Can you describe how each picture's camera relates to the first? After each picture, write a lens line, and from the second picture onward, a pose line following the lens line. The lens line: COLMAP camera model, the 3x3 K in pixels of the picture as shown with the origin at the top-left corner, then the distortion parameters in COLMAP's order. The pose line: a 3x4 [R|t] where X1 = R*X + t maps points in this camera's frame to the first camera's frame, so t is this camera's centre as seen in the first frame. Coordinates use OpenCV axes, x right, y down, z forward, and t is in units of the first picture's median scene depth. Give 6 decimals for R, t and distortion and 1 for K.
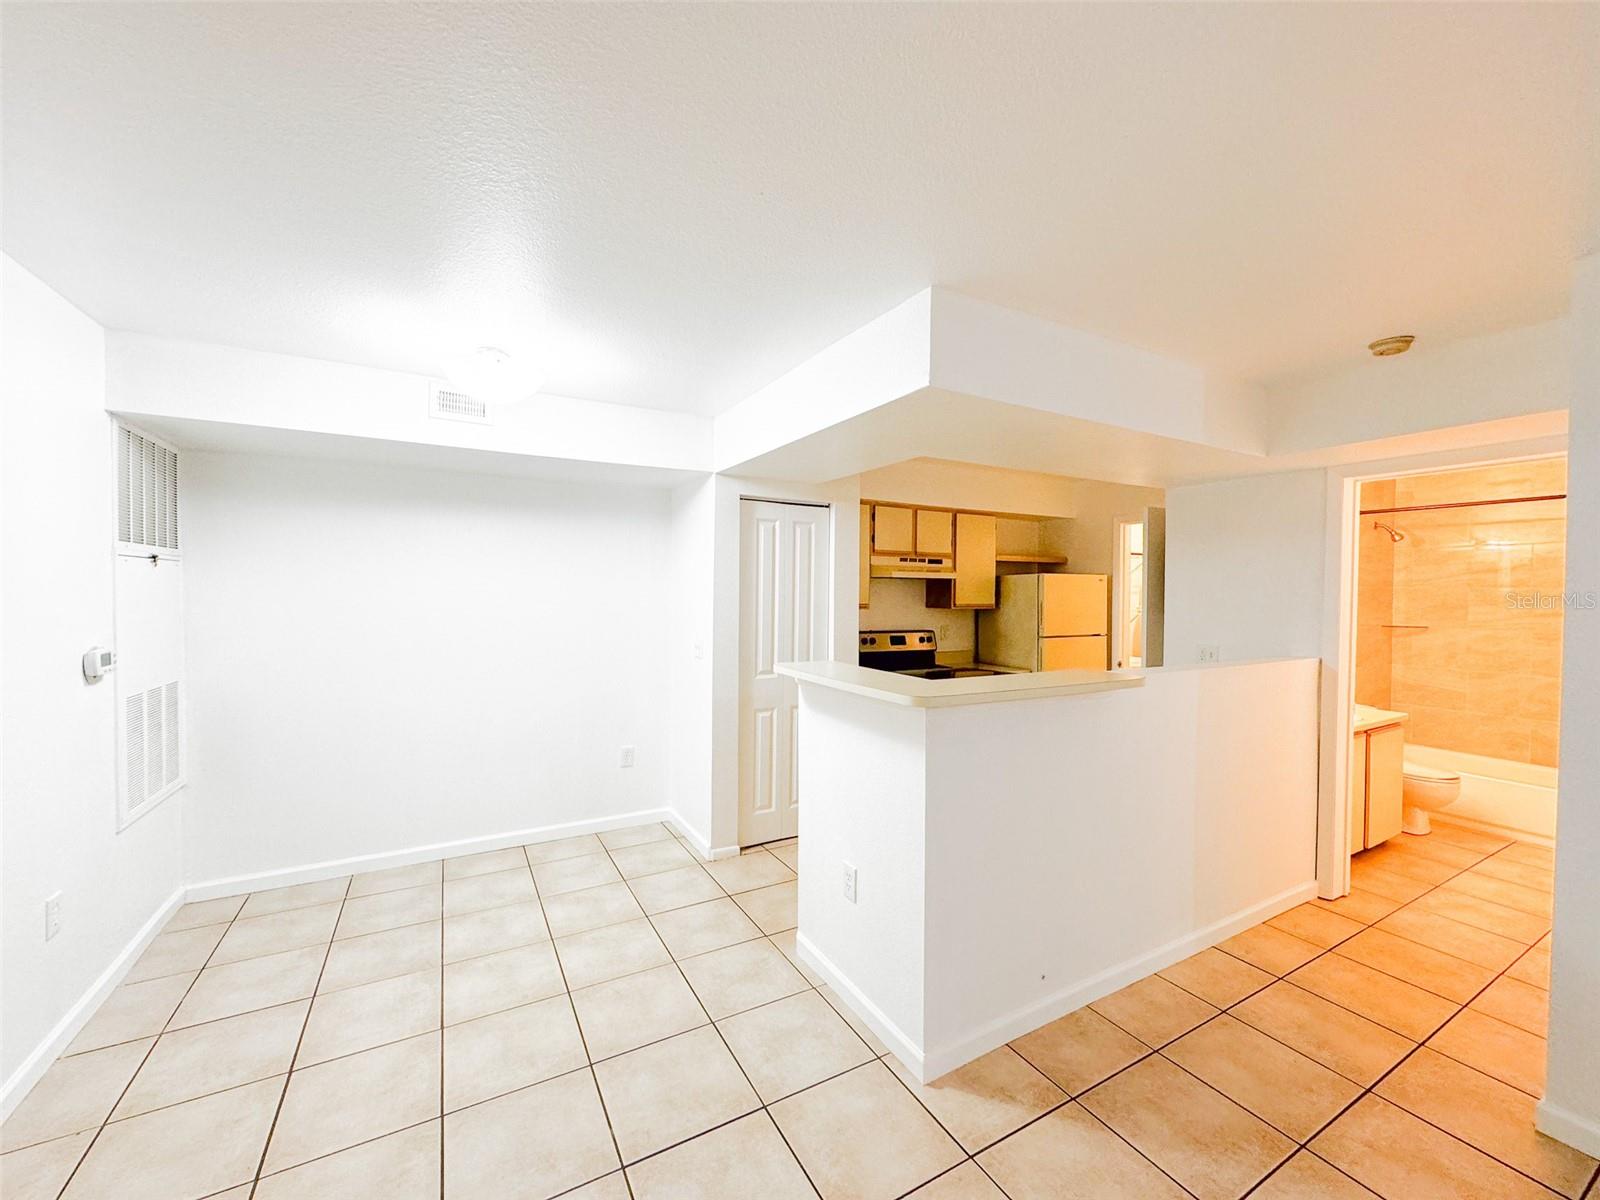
lens RADIAL K [[638.5, 0, 792.5], [0, 638.5, 596.3], [0, 0, 1]] dist [0.001332, -0.000283]
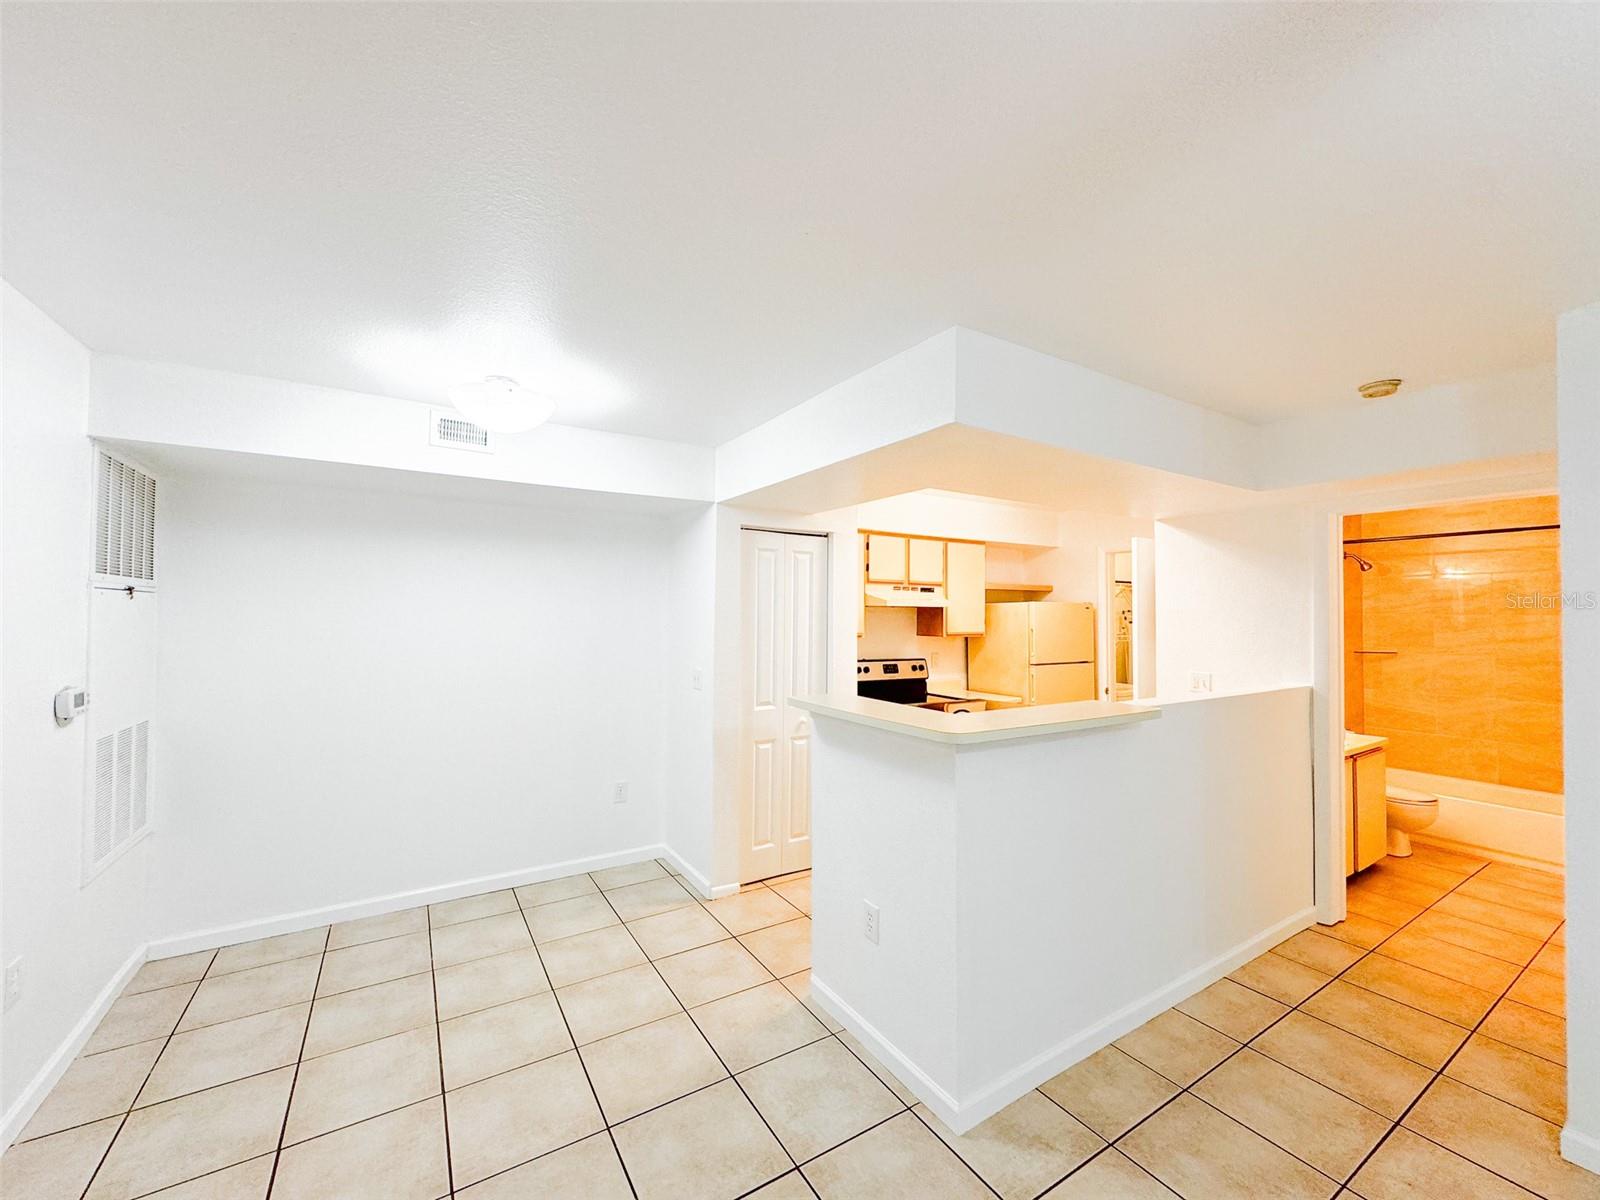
lens RADIAL K [[638.5, 0, 791.4], [0, 638.5, 596.0], [0, 0, 1]] dist [0.001332, -0.000283]
pose [[0.998836, -0.000863, 0.048234, -0.062539], [0.002715, 0.999261, -0.038348, -0.011146], [-0.048165, 0.038434, 0.998100, 0.009463]]
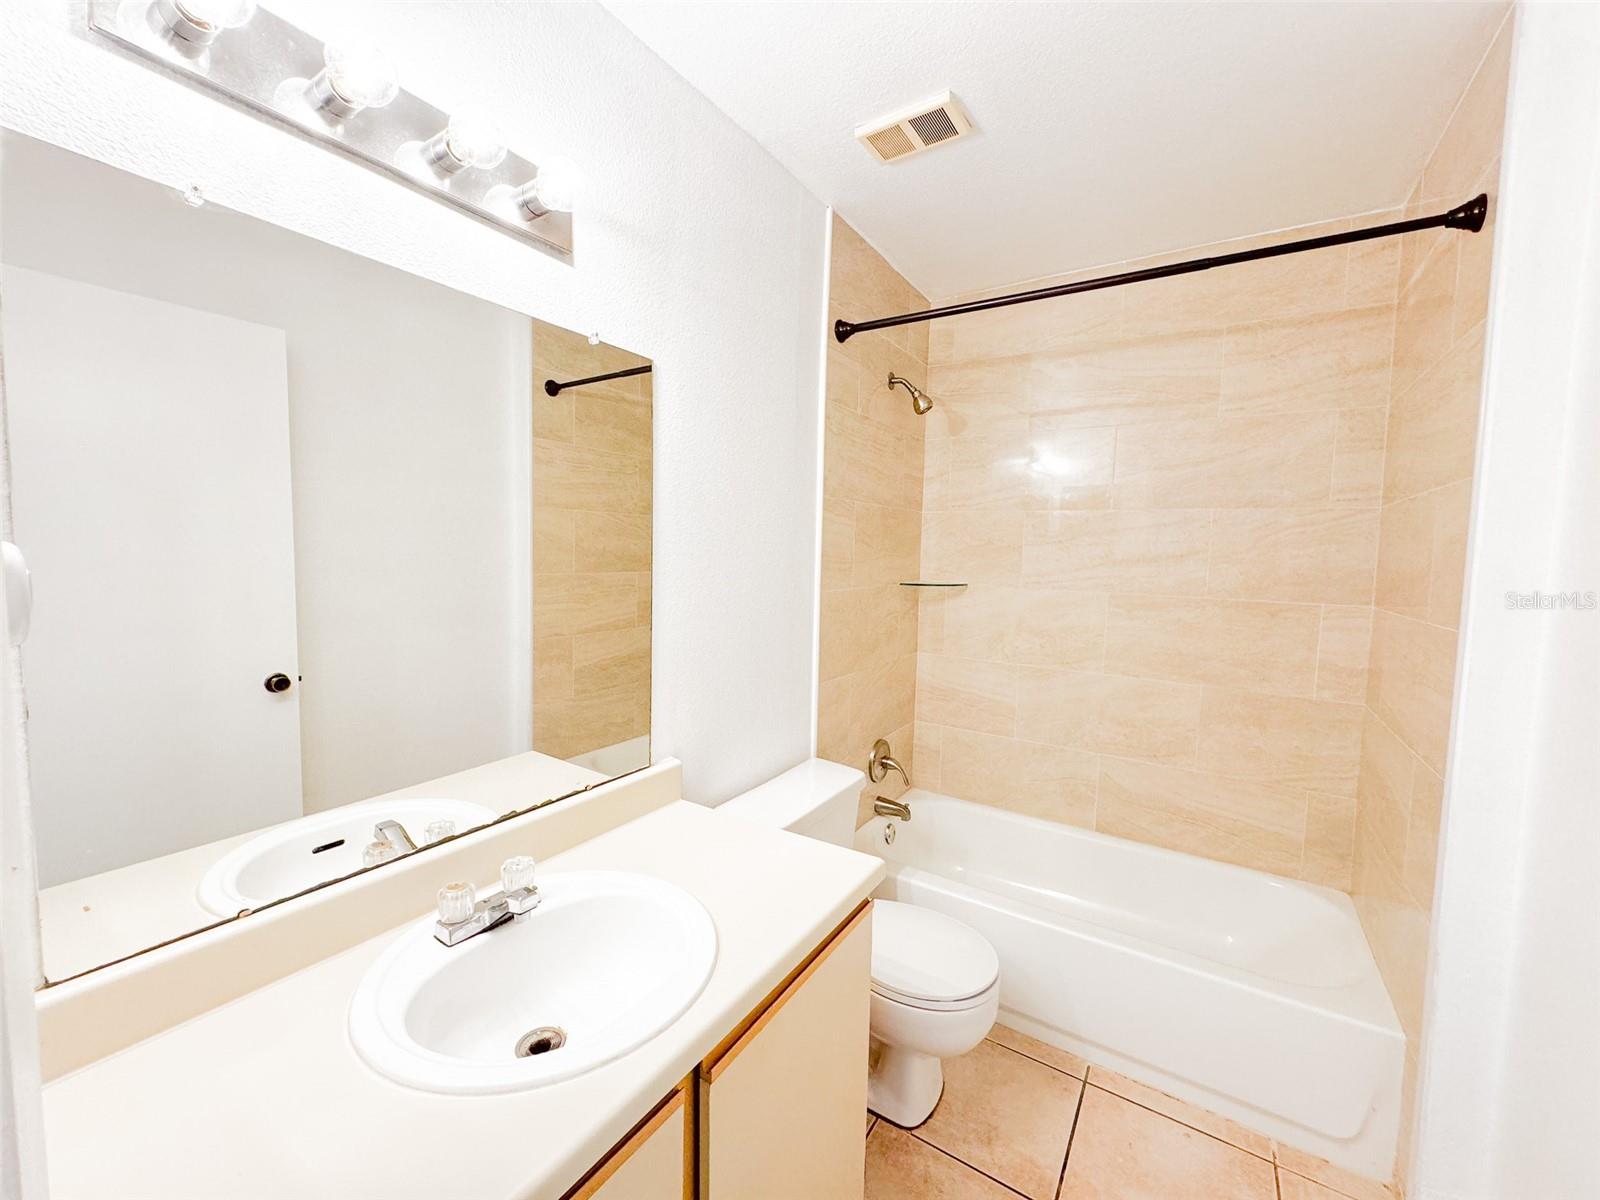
lens RADIAL K [[638.5, 0, 786.4], [0, 638.5, 598.4], [0, 0, 1]] dist [0.001332, -0.000283]
pose [[0.891634, -0.029841, 0.451772, 0.951703], [-0.006661, 0.996853, 0.078991, 0.027491], [-0.452708, -0.073440, 0.888629, 0.912777]]
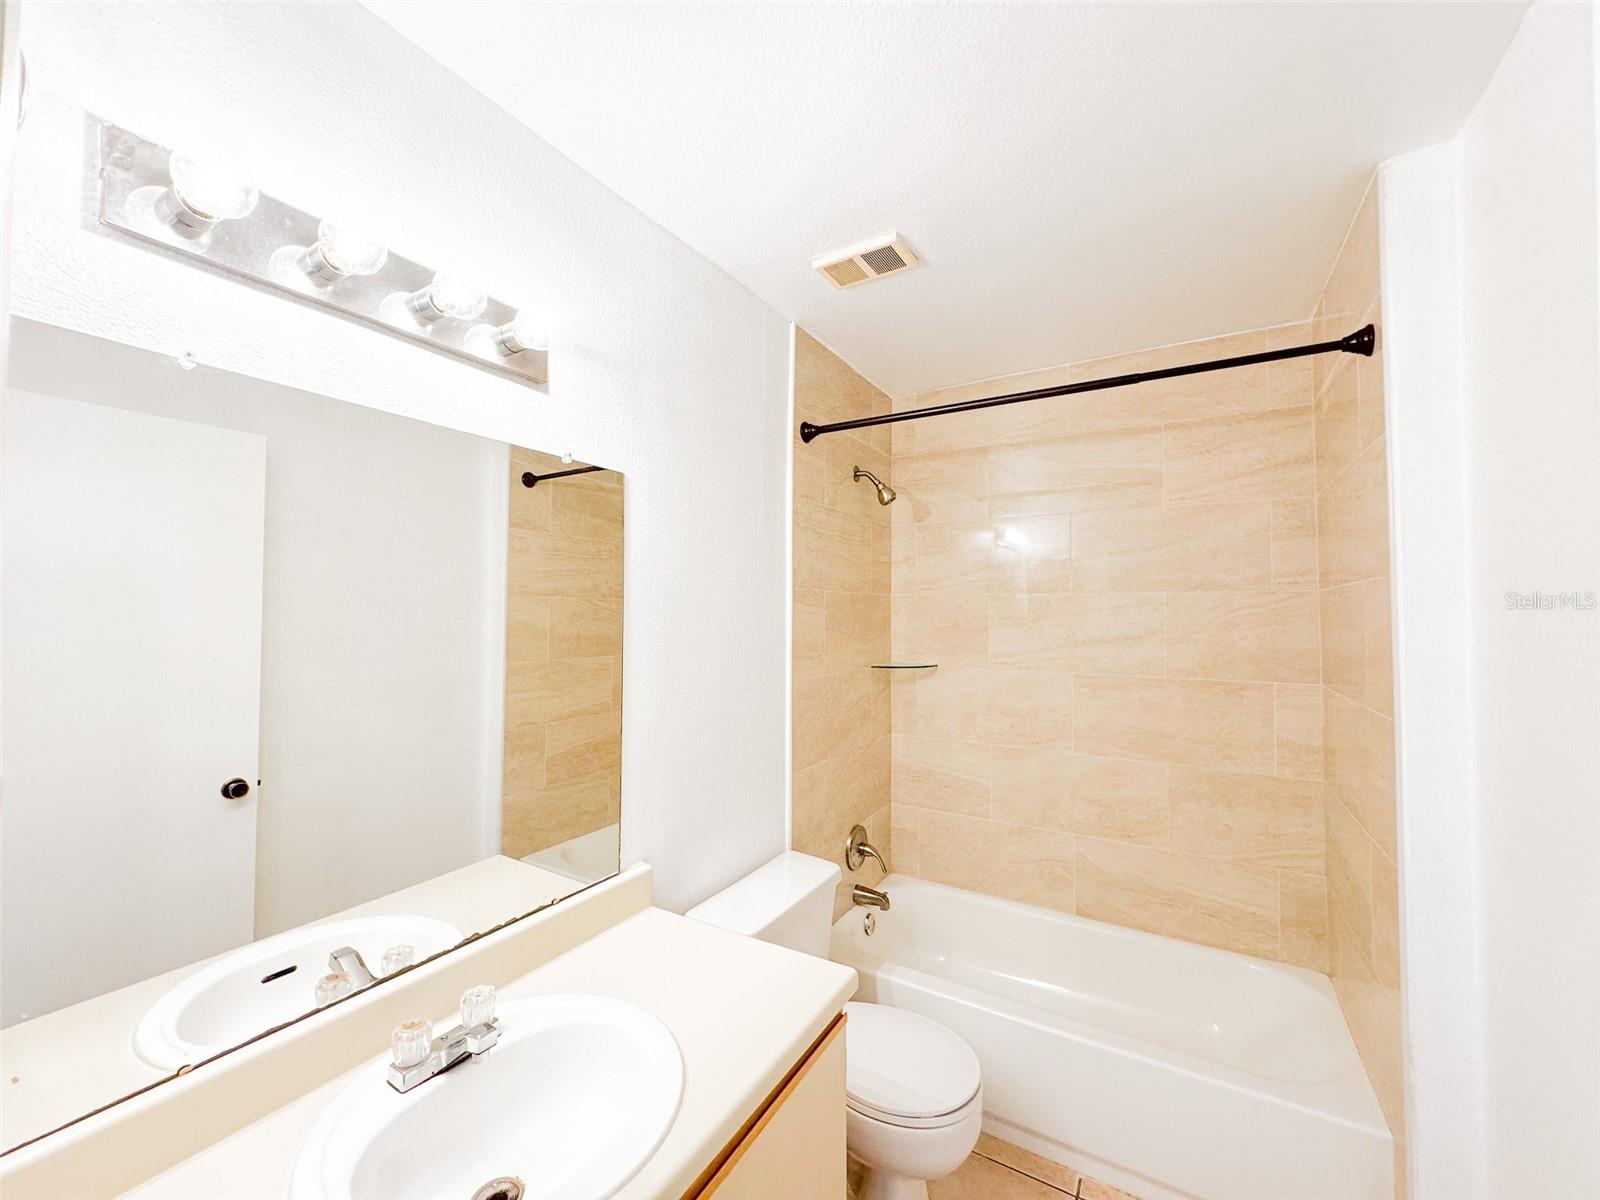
lens RADIAL K [[638.5, 0, 787.6], [0, 638.5, 598.2], [0, 0, 1]] dist [0.001332, -0.000283]
pose [[0.875638, 0.001070, 0.482966, 0.953992], [0.010131, 0.999737, -0.020584, -0.000463], [-0.482861, 0.022917, 0.875397, 0.897928]]
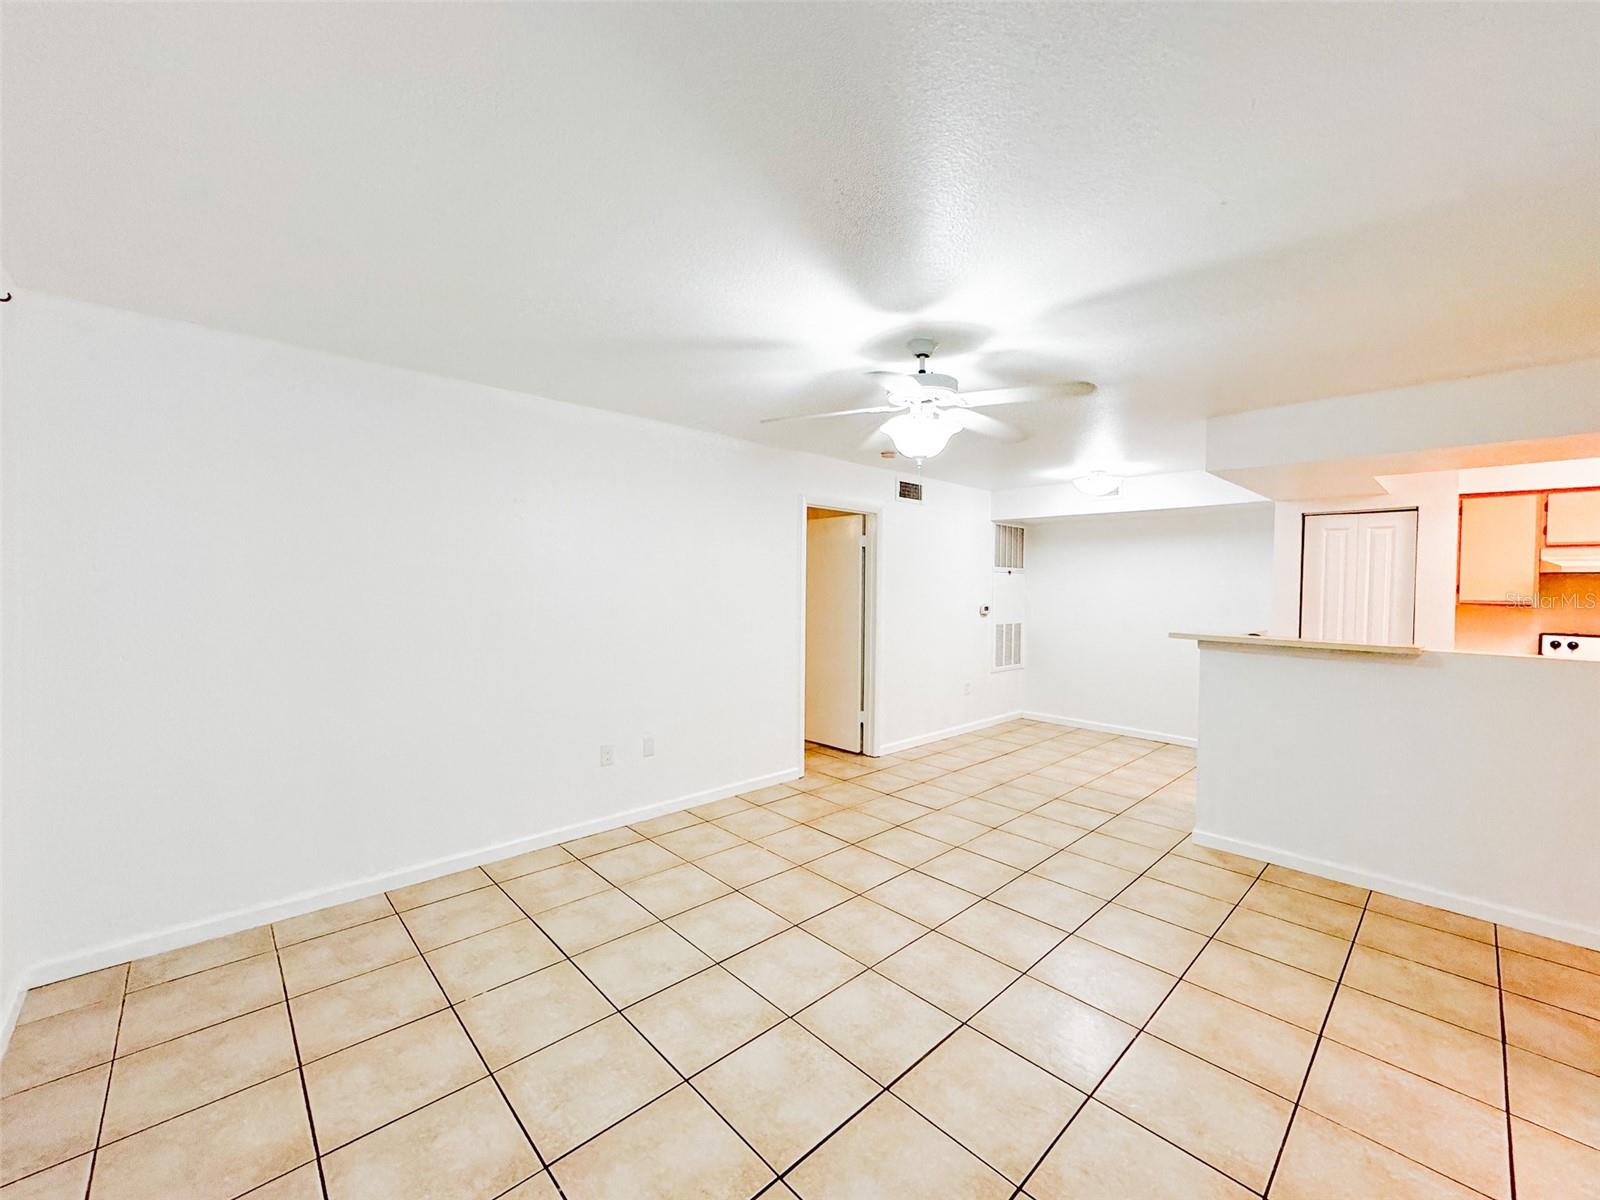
lens RADIAL K [[638.5, 0, 790.7], [0, 638.5, 596.6], [0, 0, 1]] dist [0.001332, -0.000283]
pose [[0.235957, 0.014279, -0.971659, 1.149980], [-0.021245, 0.999729, 0.009533, 0.028018], [0.971531, 0.018393, 0.236196, -0.403219]]
